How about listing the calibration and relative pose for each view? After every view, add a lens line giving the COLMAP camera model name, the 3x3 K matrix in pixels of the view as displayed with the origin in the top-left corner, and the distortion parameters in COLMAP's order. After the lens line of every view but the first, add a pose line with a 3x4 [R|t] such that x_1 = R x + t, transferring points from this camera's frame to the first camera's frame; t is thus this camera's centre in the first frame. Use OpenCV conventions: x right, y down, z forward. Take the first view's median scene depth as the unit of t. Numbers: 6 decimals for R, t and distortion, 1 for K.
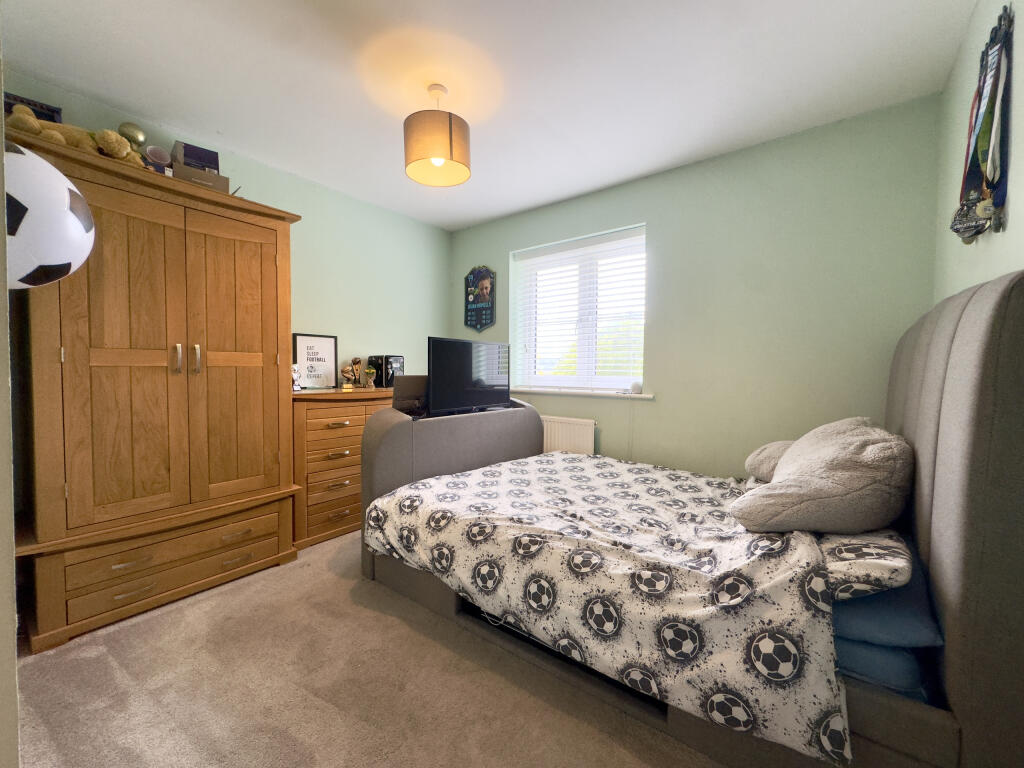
lens RADIAL K [[410.7, 0, 512.0], [0, 410.7, 384.0], [0, 0, 1]] dist [-0.002242, -0.000432]
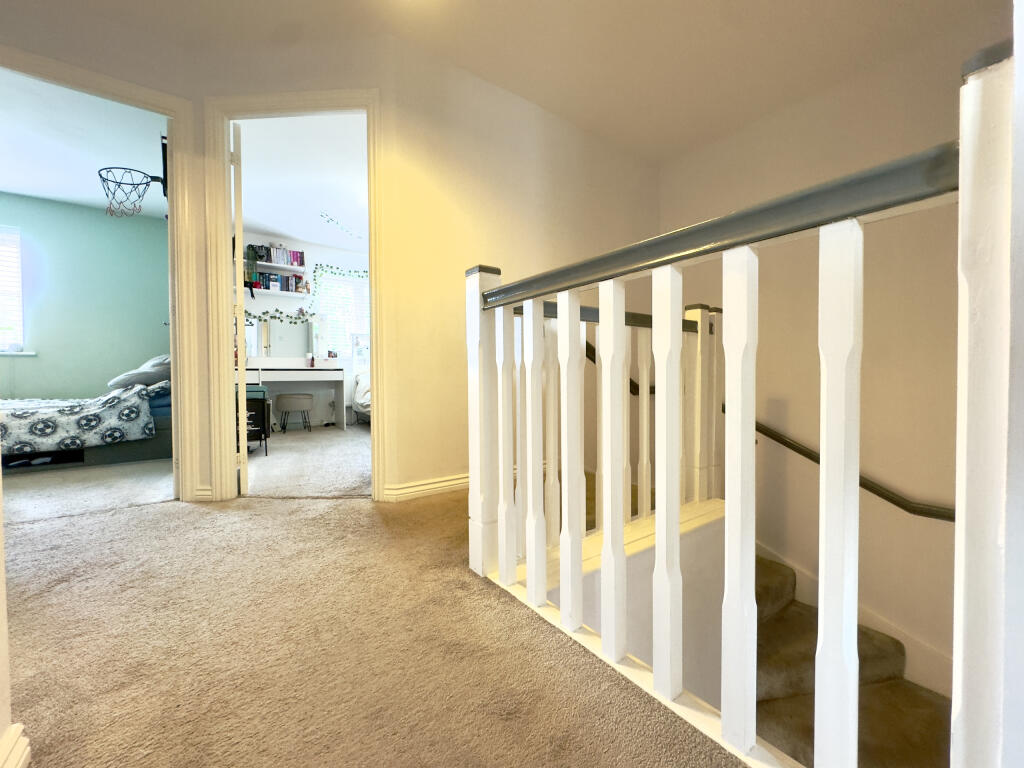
lens RADIAL K [[410.7, 0, 512.0], [0, 410.7, 384.0], [0, 0, 1]] dist [-0.002242, -0.000432]
pose [[0.277599, -0.030493, 0.960213, -1.445423], [0.039496, 0.999013, 0.020307, 0.442819], [-0.959885, 0.032287, 0.278530, -2.510333]]
